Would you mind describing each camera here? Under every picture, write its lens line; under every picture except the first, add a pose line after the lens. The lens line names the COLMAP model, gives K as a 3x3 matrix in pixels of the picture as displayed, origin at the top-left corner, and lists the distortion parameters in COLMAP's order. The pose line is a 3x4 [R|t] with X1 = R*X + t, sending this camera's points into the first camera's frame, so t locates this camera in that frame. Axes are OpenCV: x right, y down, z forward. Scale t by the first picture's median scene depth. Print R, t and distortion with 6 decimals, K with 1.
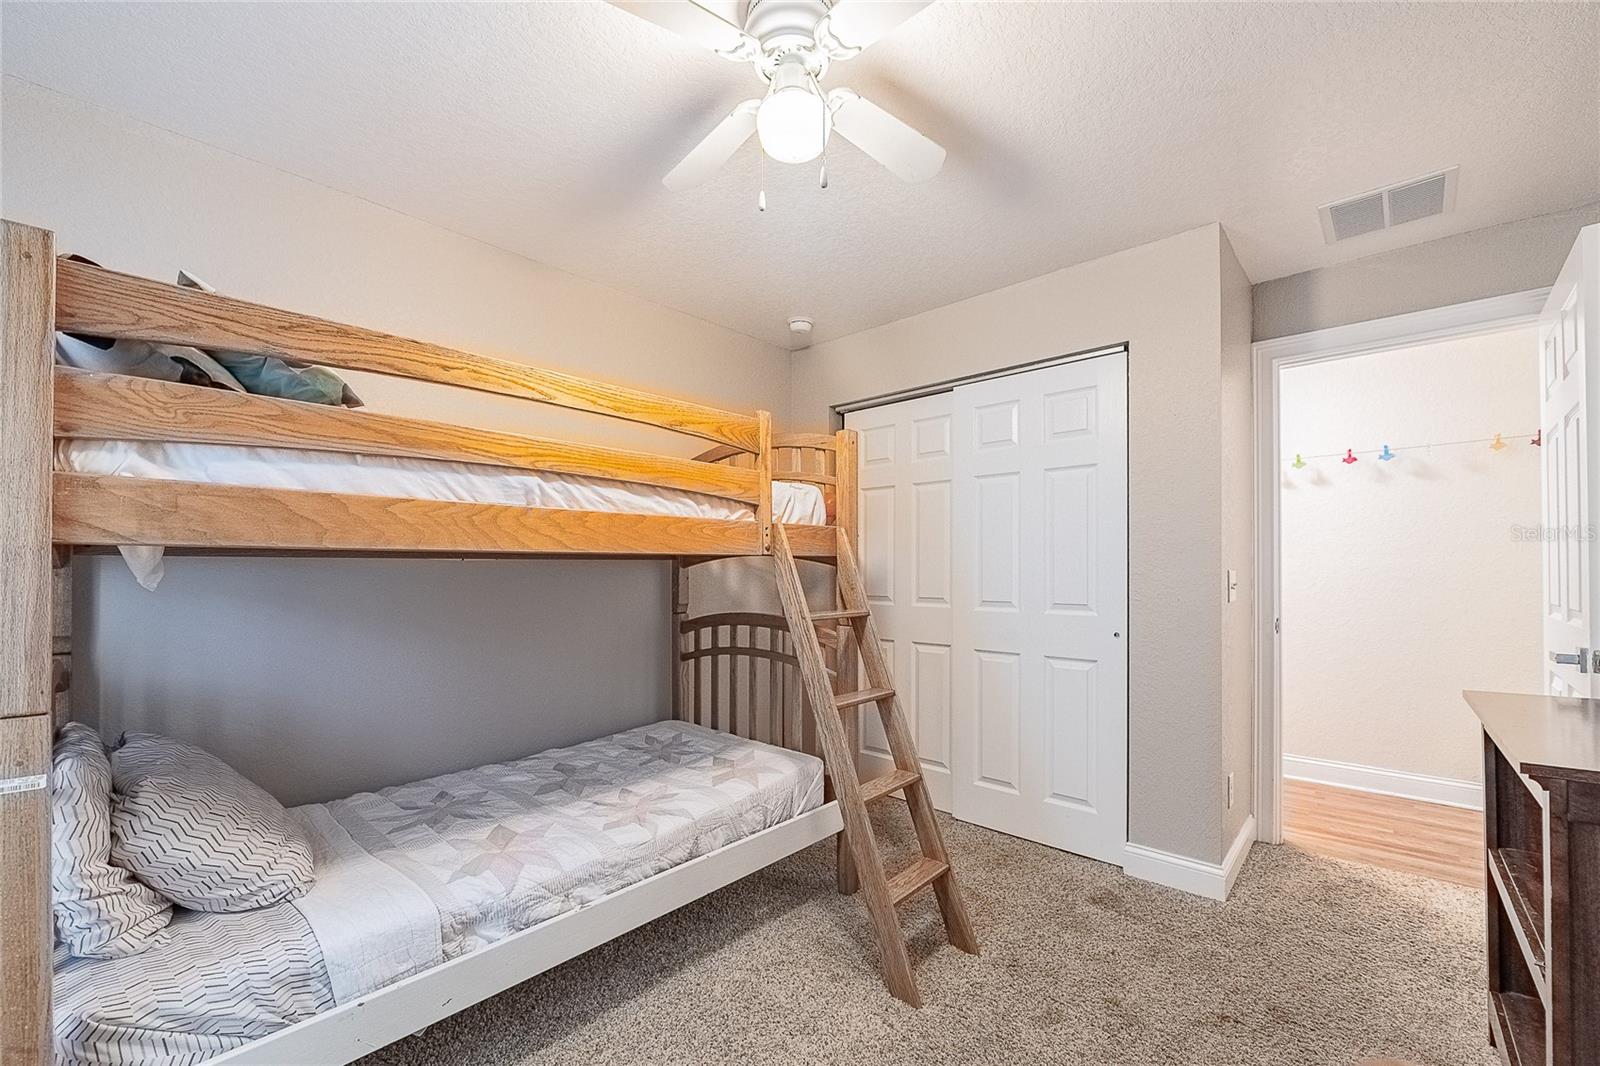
lens RADIAL K [[655.1, 0, 801.1], [0, 655.1, 562.0], [0, 0, 1]] dist [-0.000718, -0.000126]
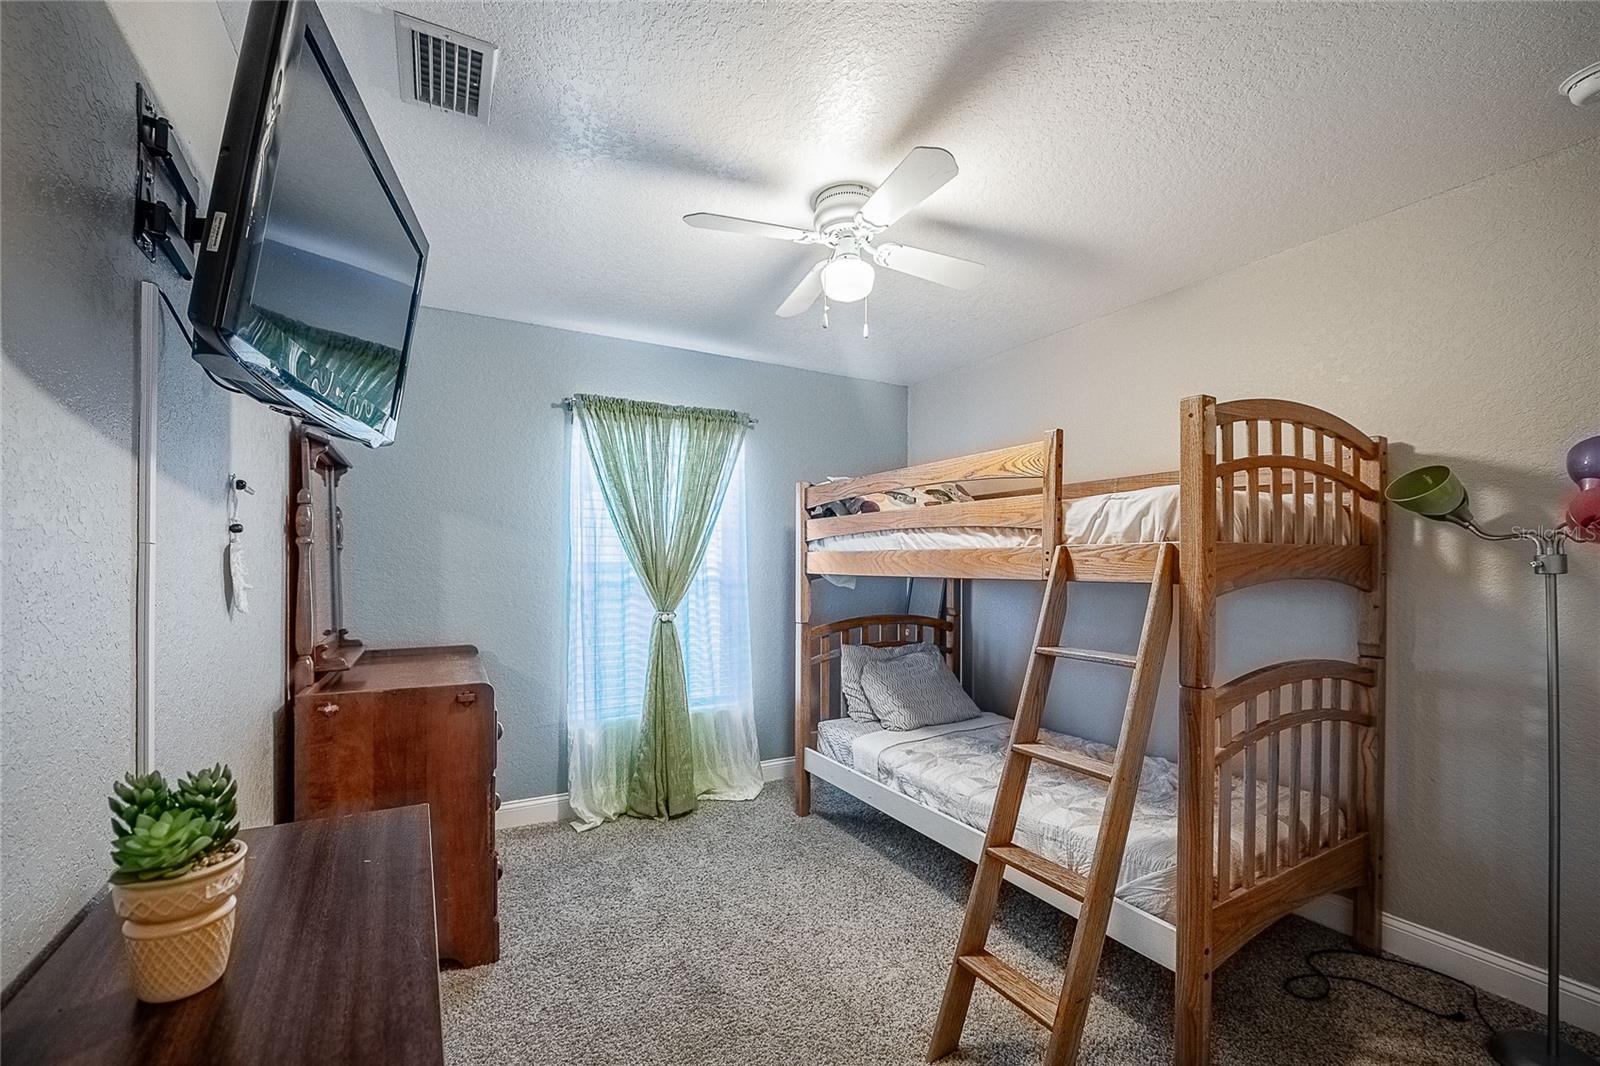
lens RADIAL K [[655.1, 0, 801.1], [0, 655.1, 562.0], [0, 0, 1]] dist [-0.000718, -0.000126]
pose [[-0.309142, 0.002372, -0.951013, 1.219499], [0.012554, 0.999920, -0.001586, -0.051100], [0.950933, -0.012430, -0.309147, 1.194317]]
